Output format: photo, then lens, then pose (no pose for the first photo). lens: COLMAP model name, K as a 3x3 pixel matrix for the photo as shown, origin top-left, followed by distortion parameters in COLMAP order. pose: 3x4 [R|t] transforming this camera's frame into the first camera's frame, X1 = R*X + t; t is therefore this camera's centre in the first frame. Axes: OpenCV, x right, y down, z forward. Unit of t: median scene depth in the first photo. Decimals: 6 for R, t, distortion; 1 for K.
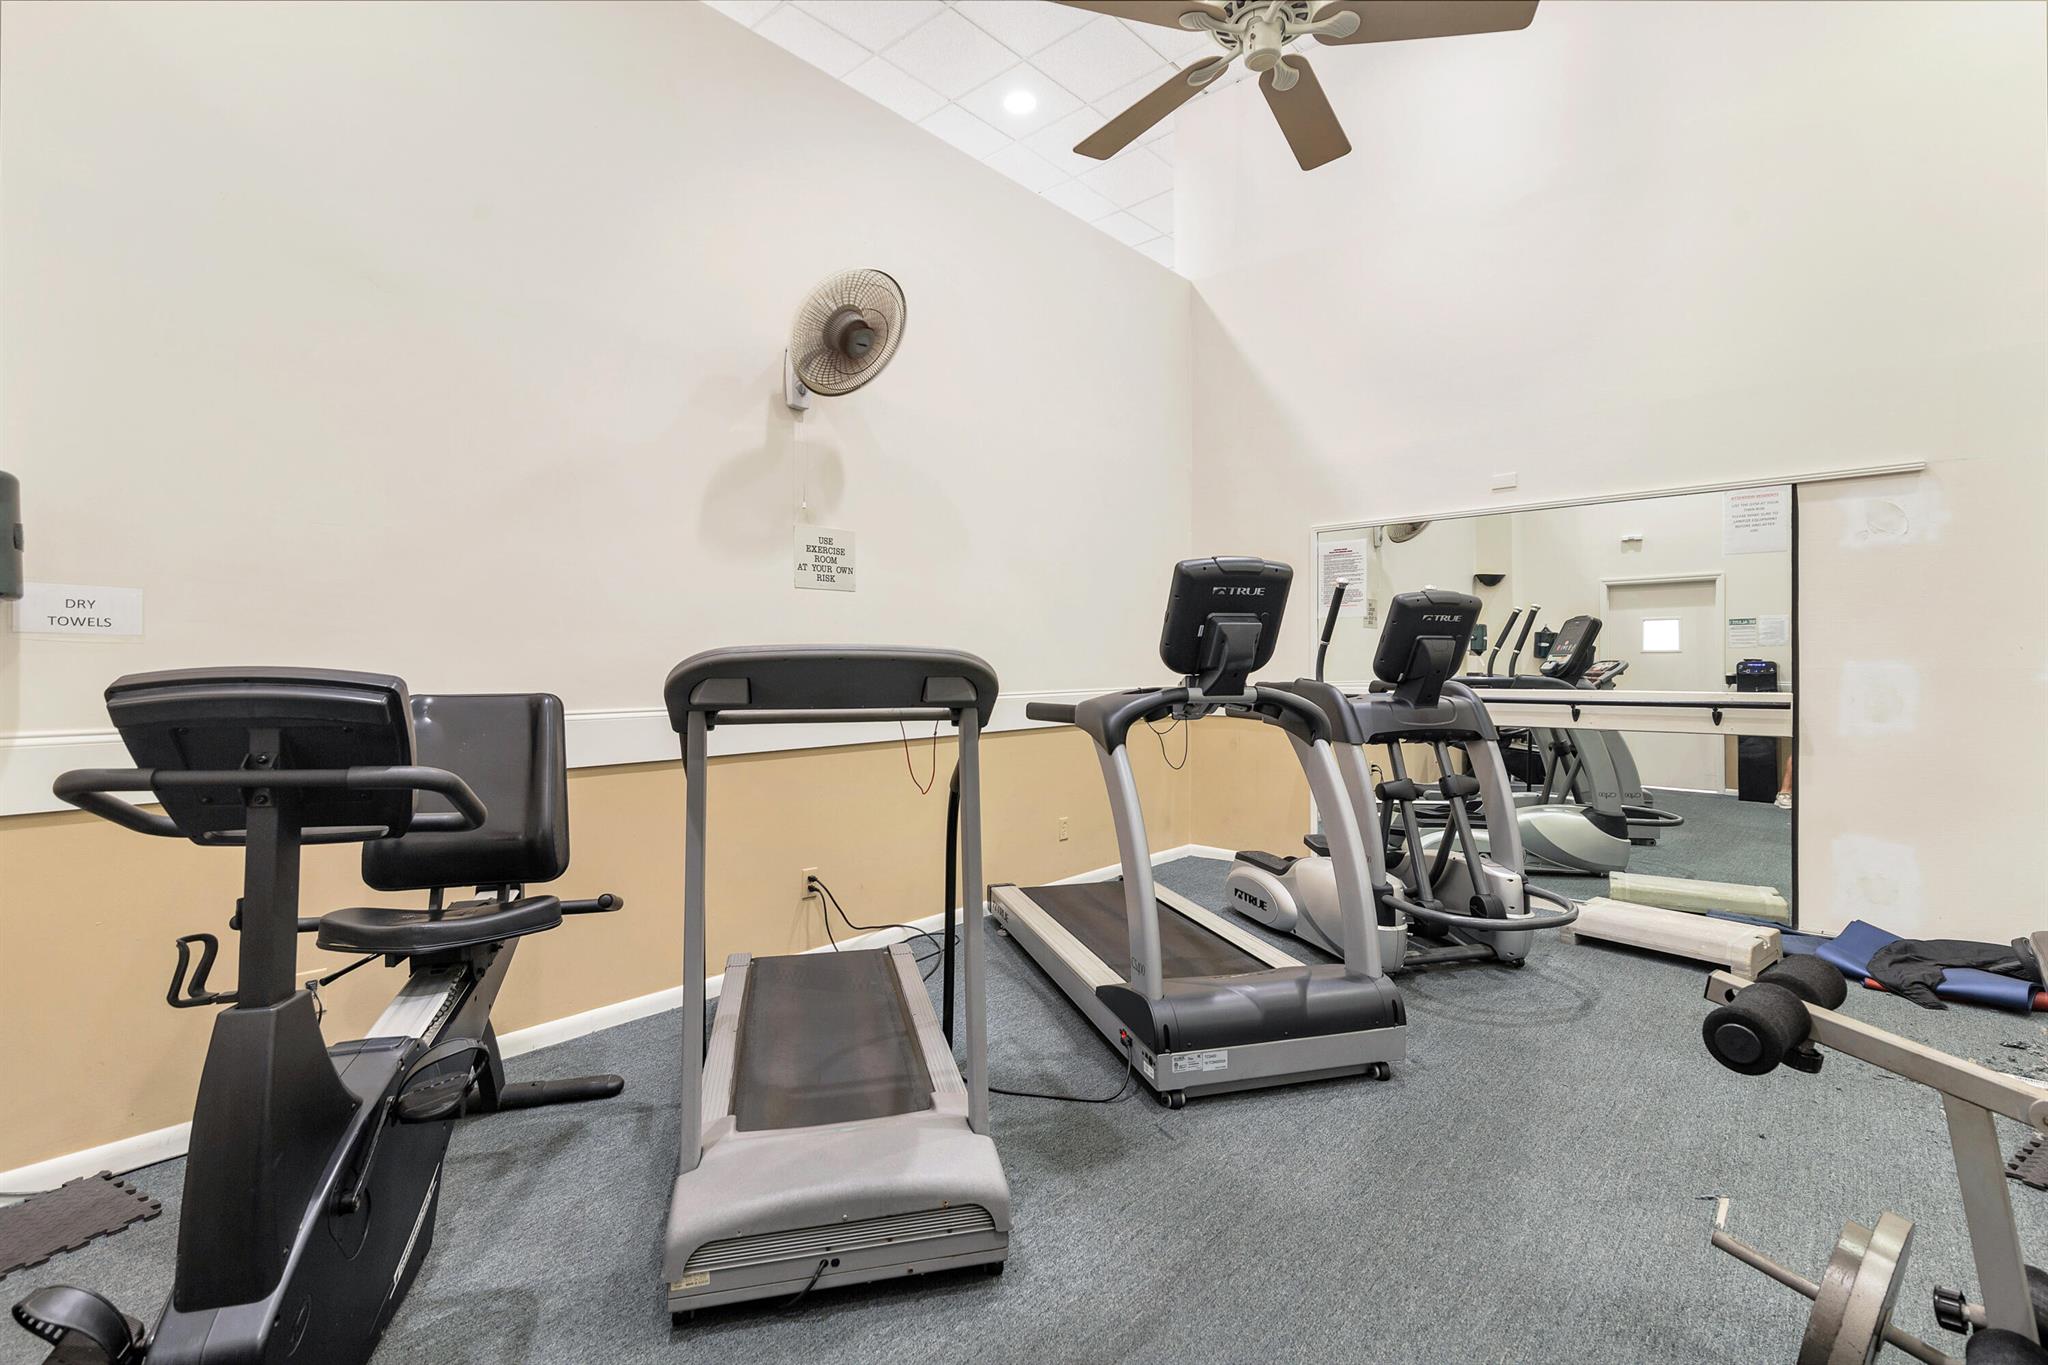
lens RADIAL K [[926.6, 0, 1024.0], [0, 926.6, 682.5], [0, 0, 1]] dist [0.002740, 0.000024]
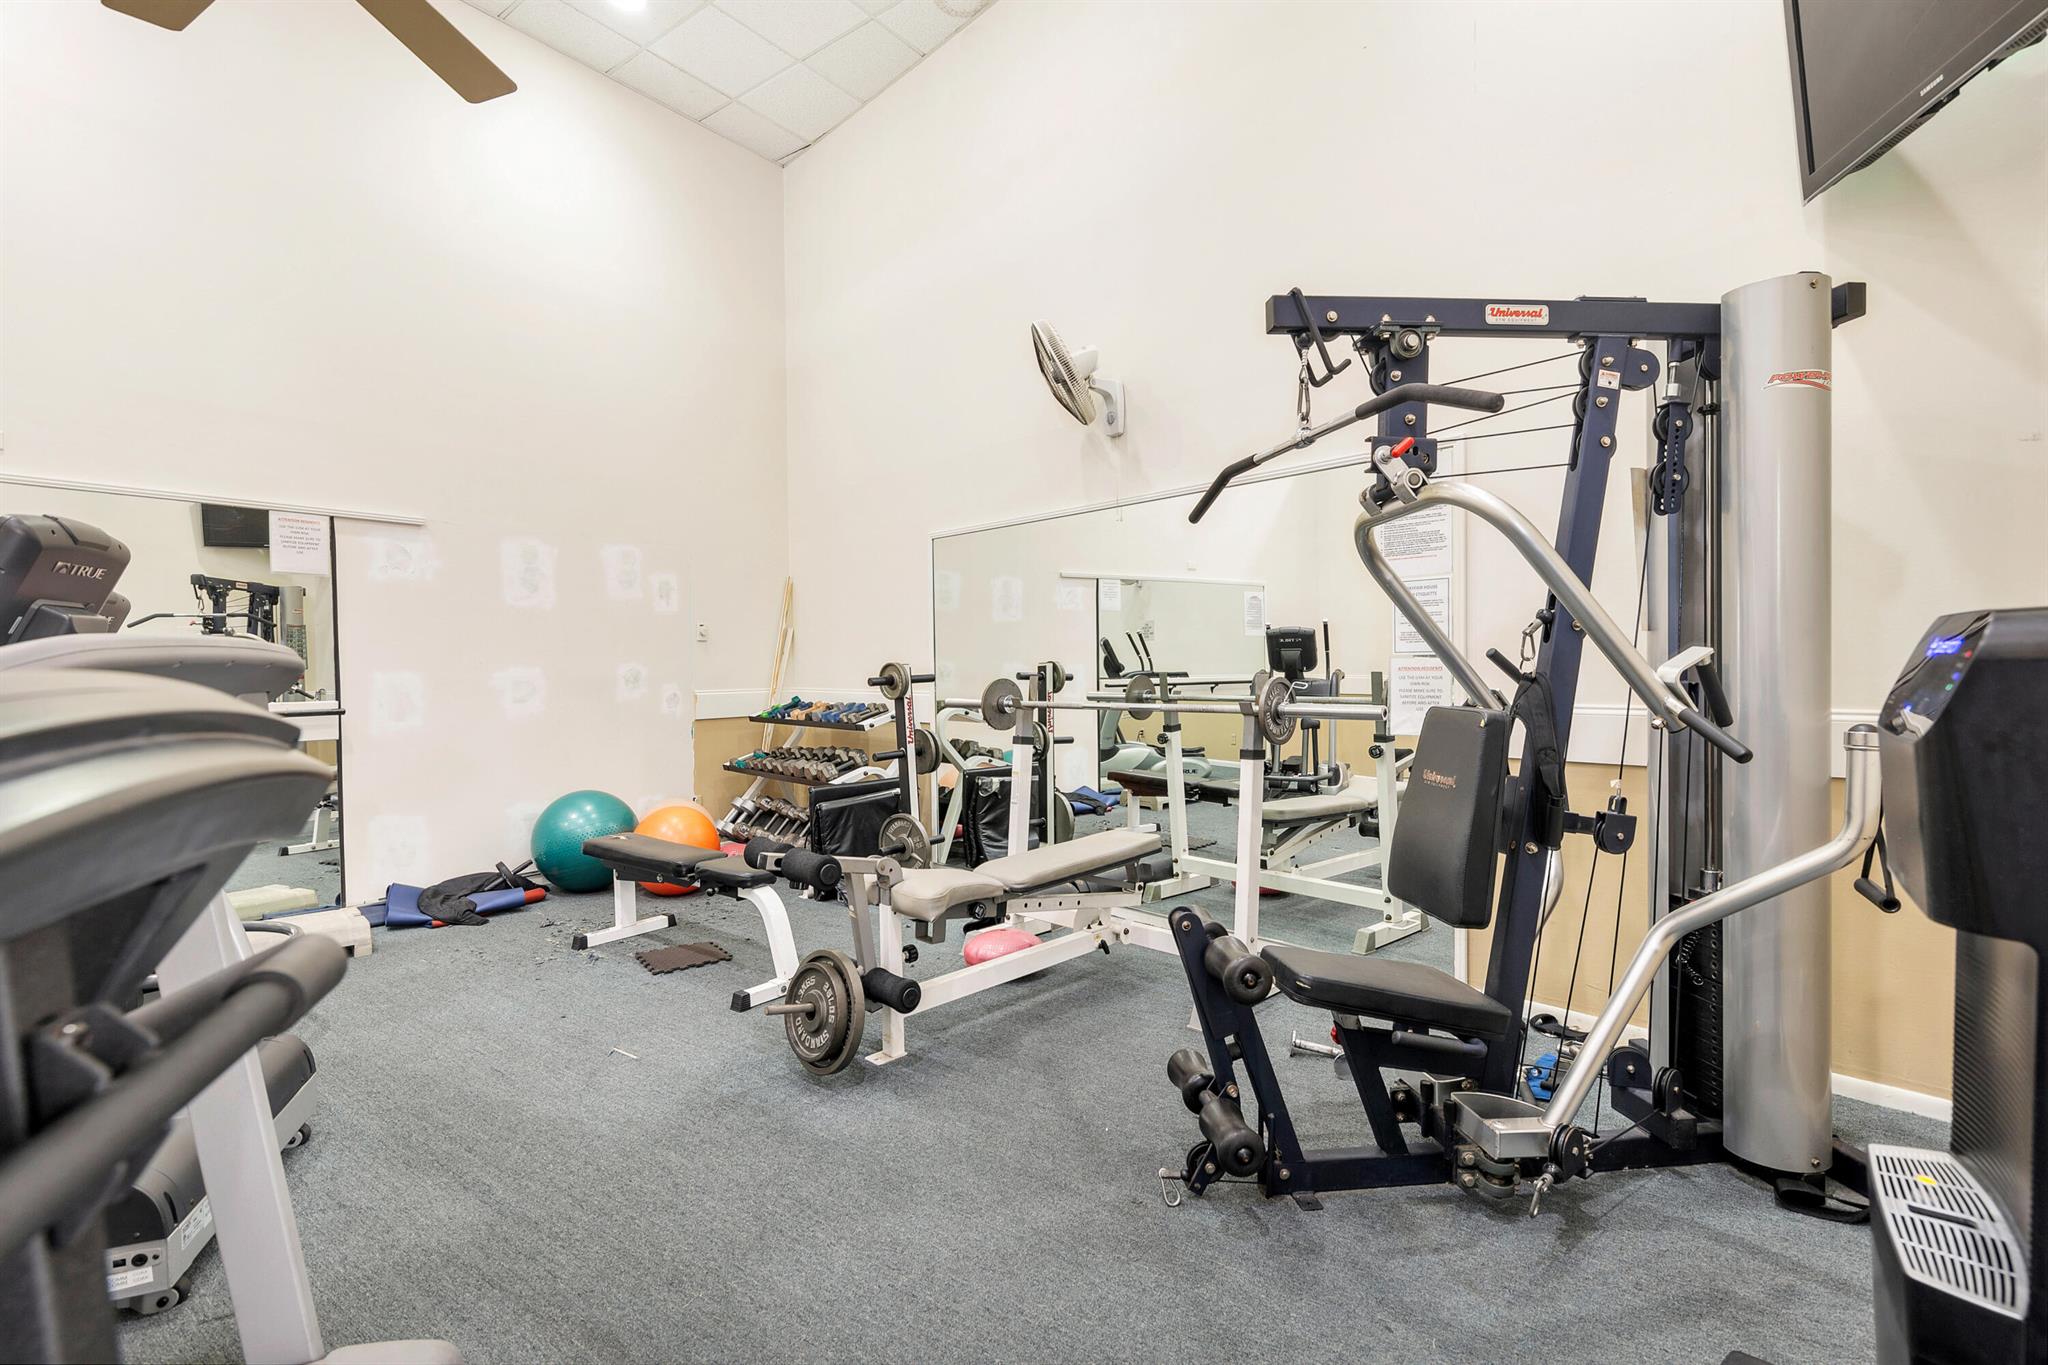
lens RADIAL K [[926.6, 0, 1024.0], [0, 926.6, 682.5], [0, 0, 1]] dist [0.002740, 0.000024]
pose [[-0.085040, -0.012105, 0.996304, -0.400606], [0.026684, 0.999540, 0.014422, -0.004592], [-0.996020, 0.027812, -0.084678, 0.272460]]
